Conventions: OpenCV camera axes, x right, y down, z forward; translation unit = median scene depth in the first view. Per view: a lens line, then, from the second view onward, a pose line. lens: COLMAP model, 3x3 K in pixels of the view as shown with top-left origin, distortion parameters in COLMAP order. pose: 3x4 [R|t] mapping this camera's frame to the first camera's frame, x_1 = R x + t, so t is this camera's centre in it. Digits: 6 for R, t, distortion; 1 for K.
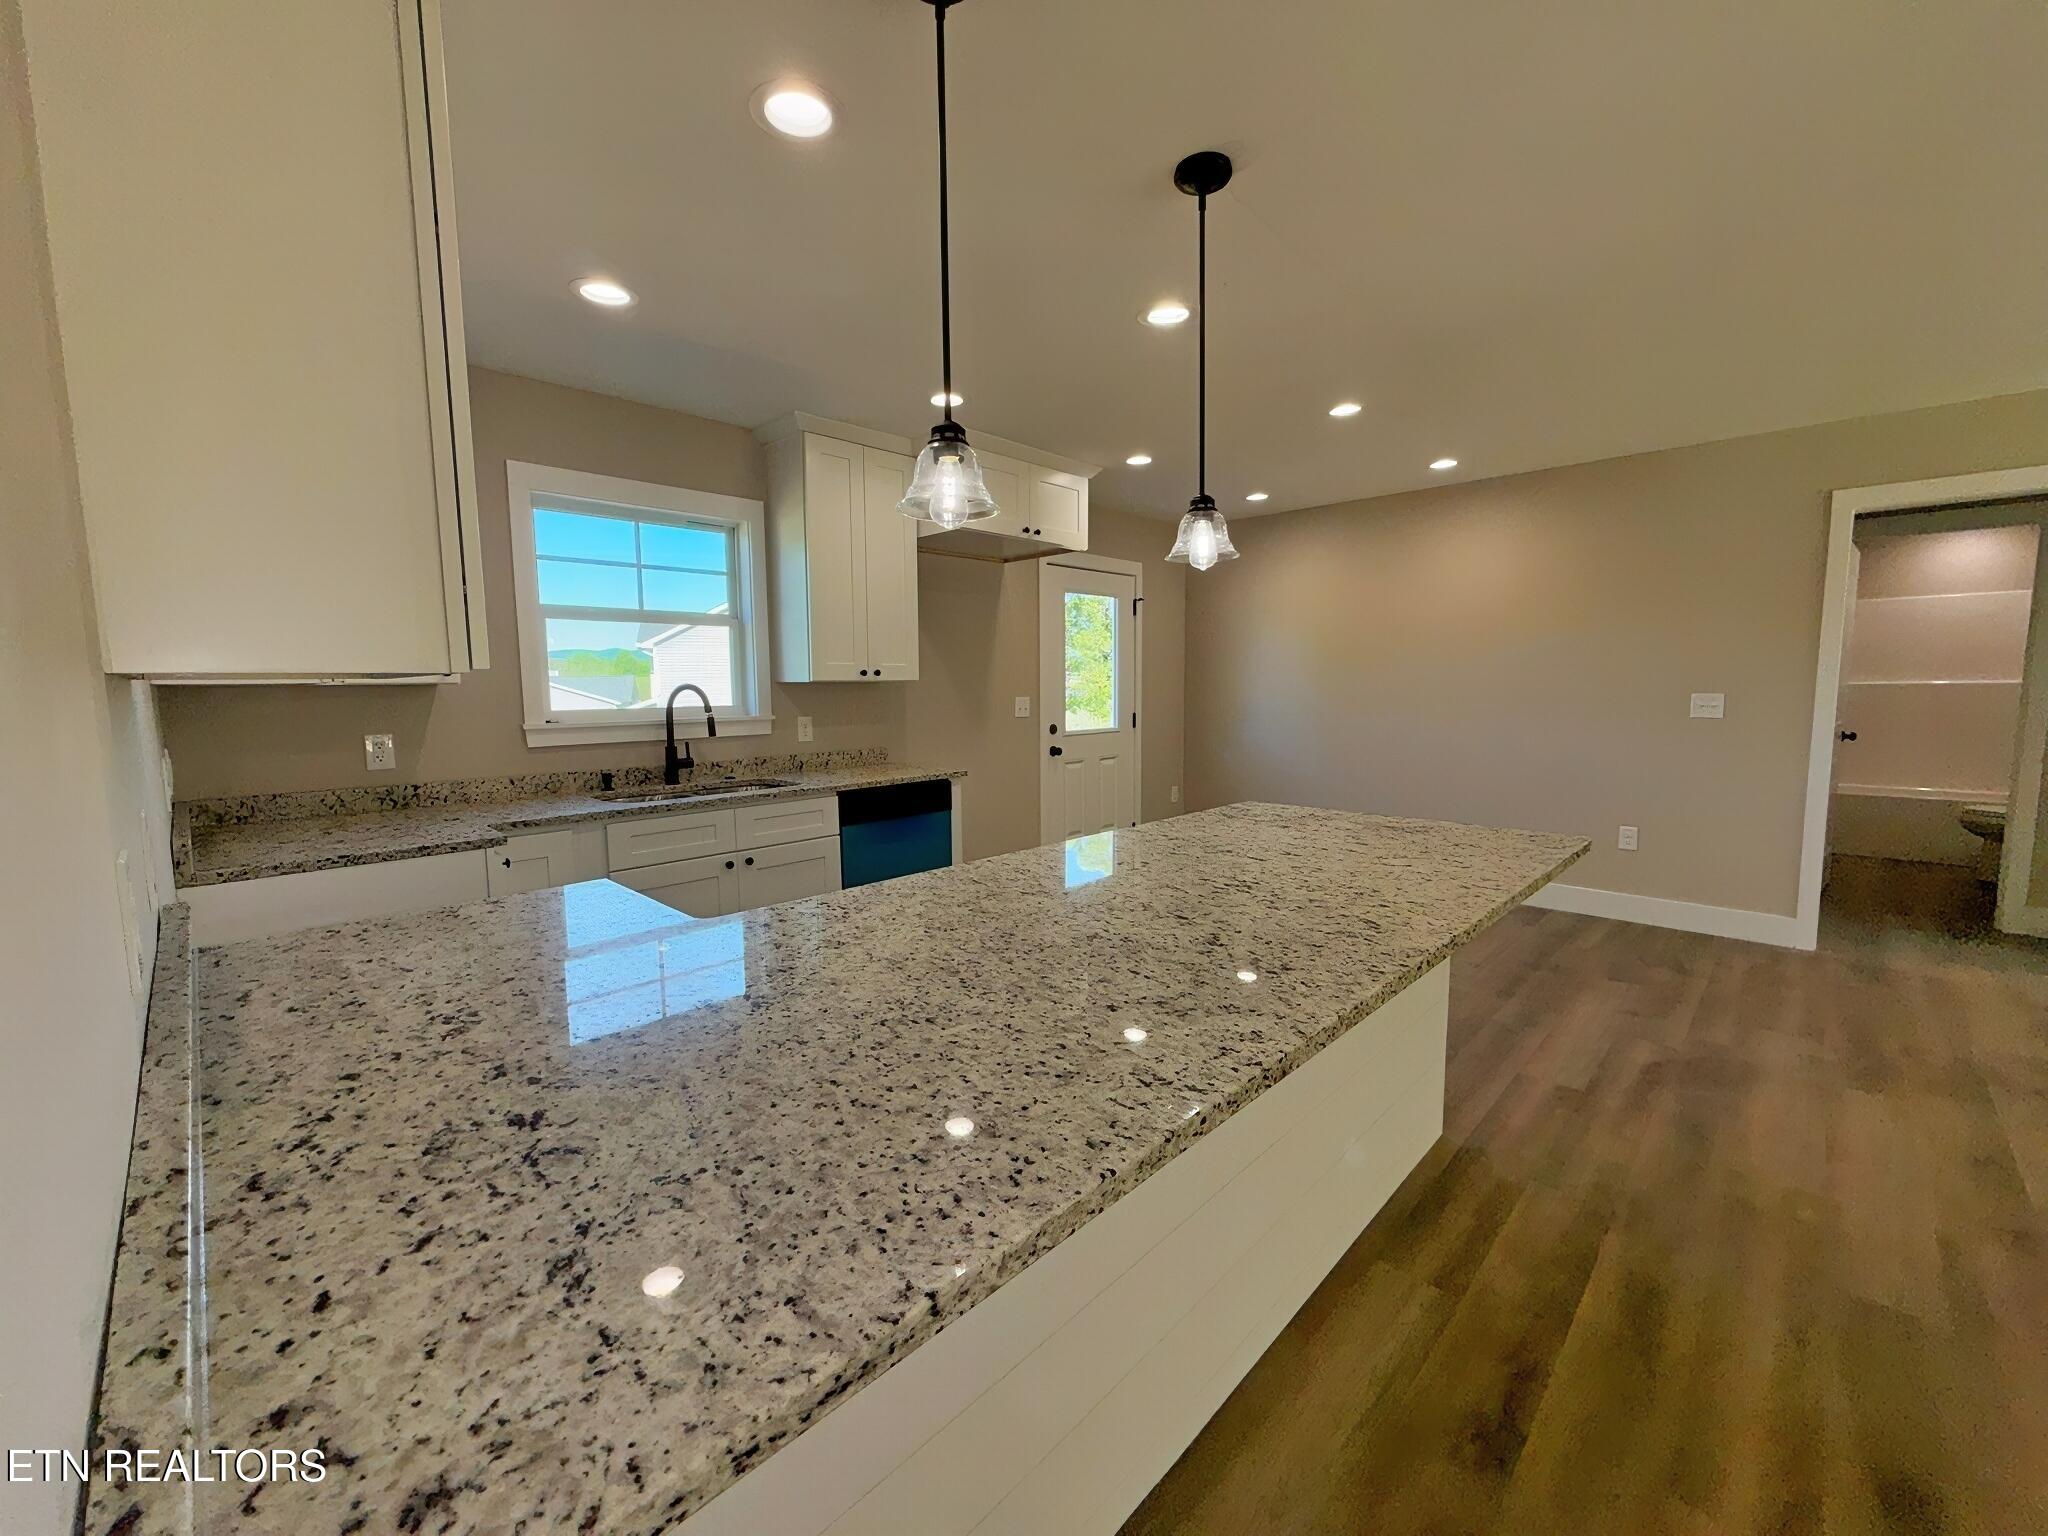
lens RADIAL K [[815.5, 0, 1016.8], [0, 815.5, 768.2], [0, 0, 1]] dist [0.000165, -0.000451]
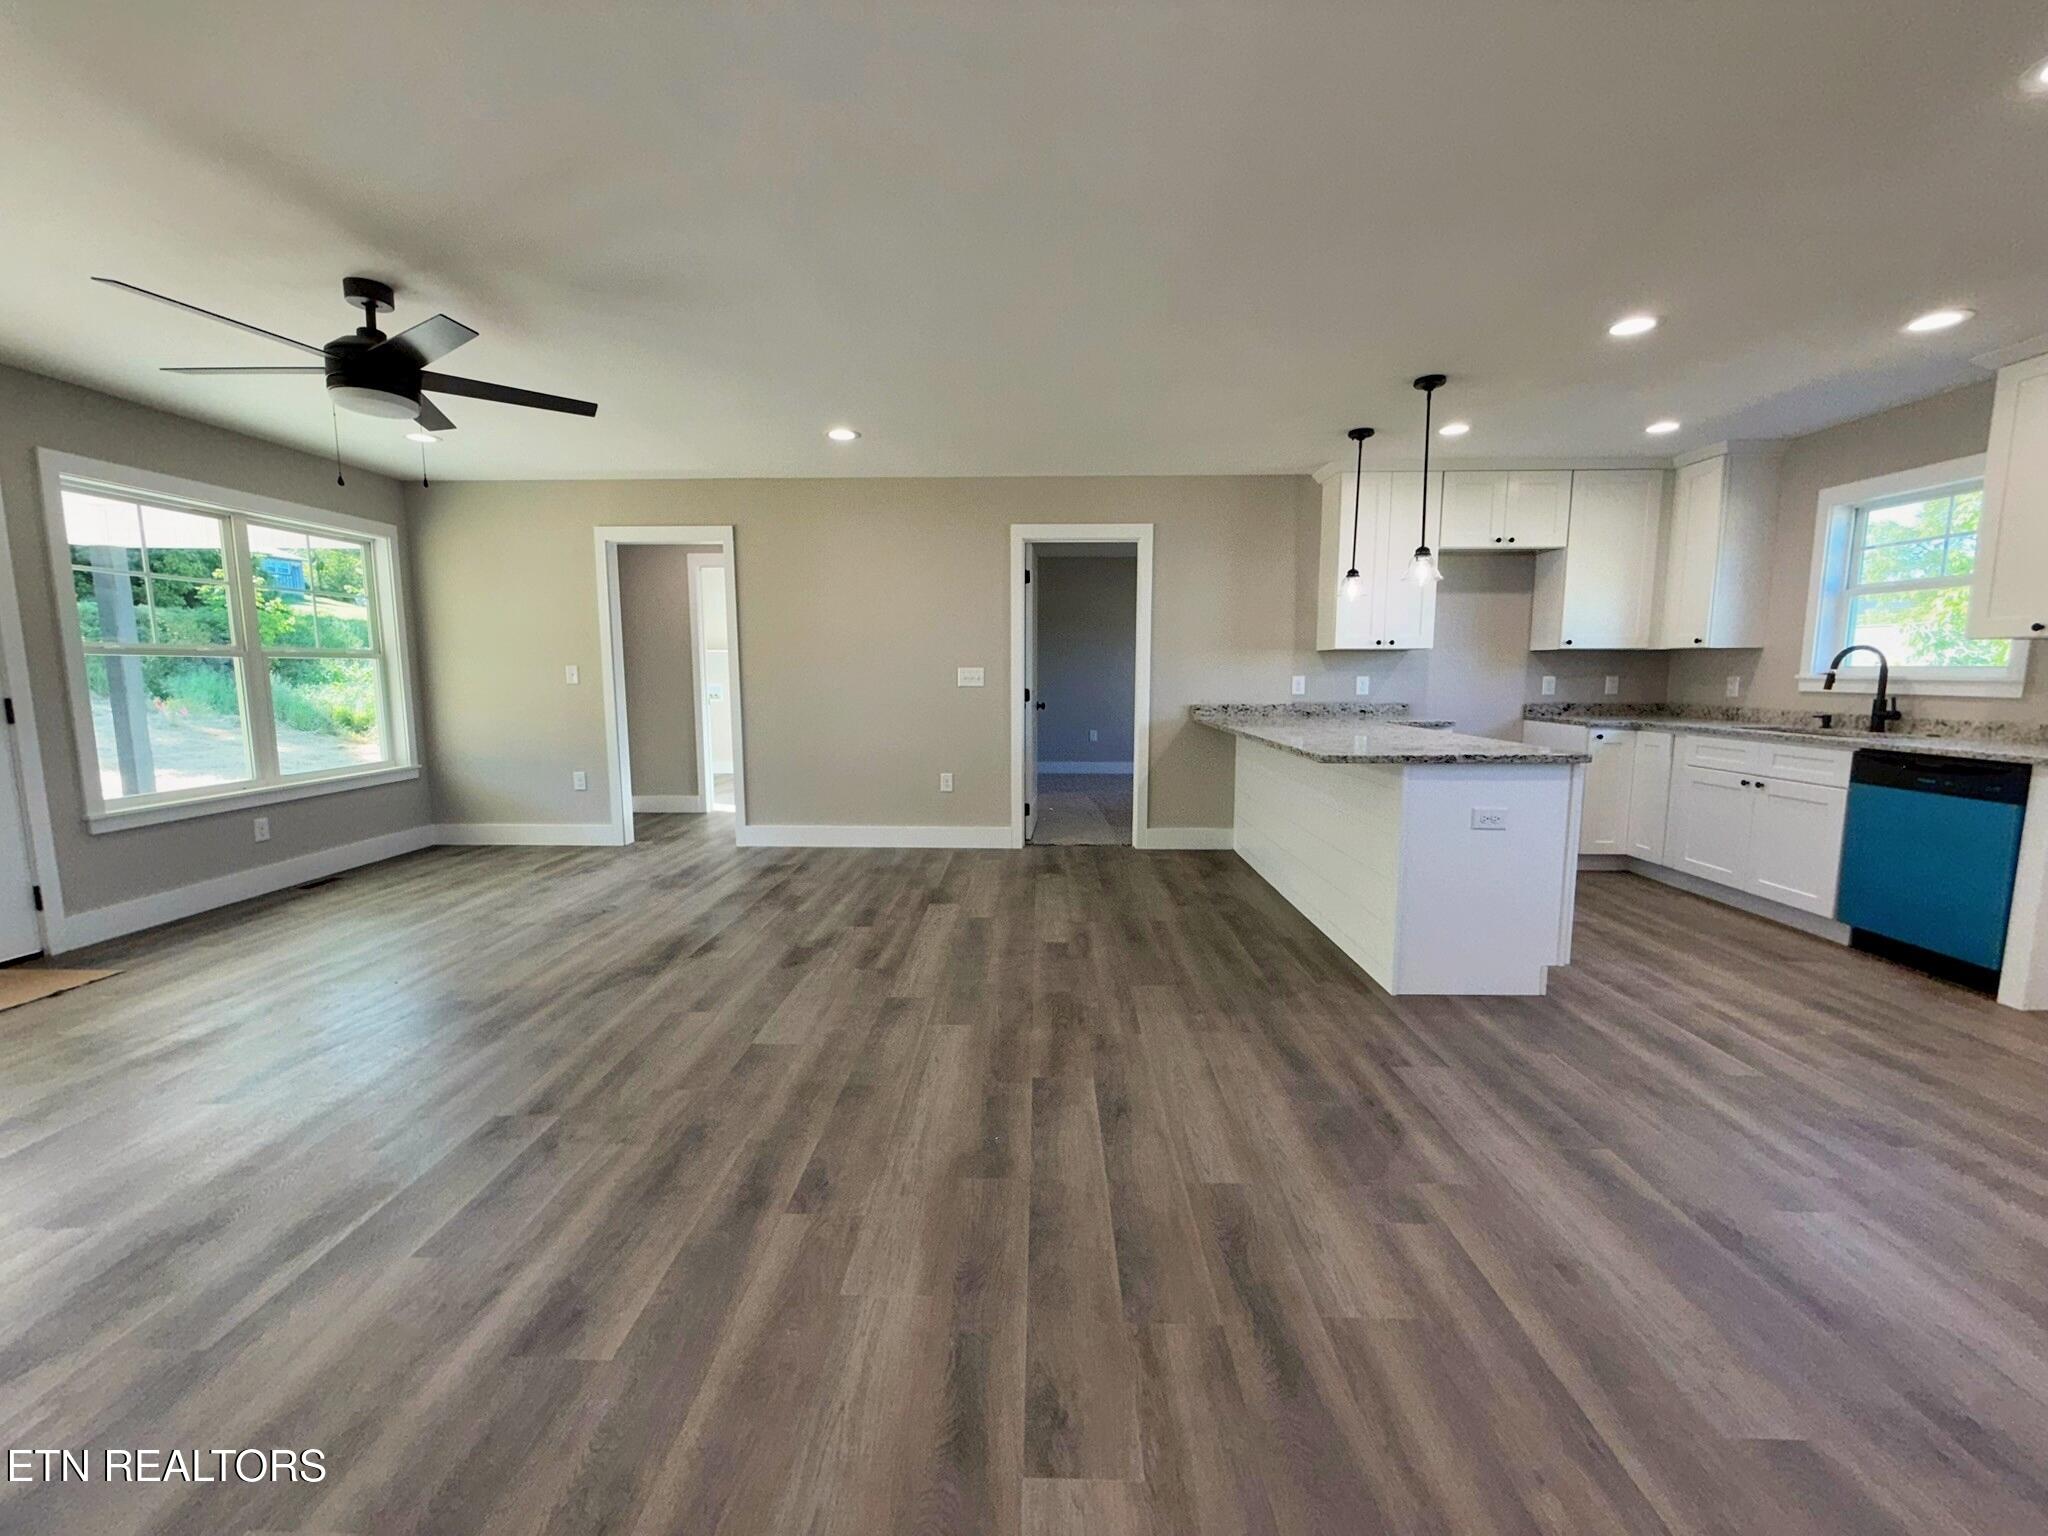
lens RADIAL K [[815.5, 0, 1016.8], [0, 815.5, 768.2], [0, 0, 1]] dist [0.000165, -0.000451]
pose [[-0.731492, 0.093438, -0.675417, 1.498258], [-0.061776, 0.977410, 0.202121, -0.106407], [0.679046, 0.189574, -0.709196, 1.204991]]
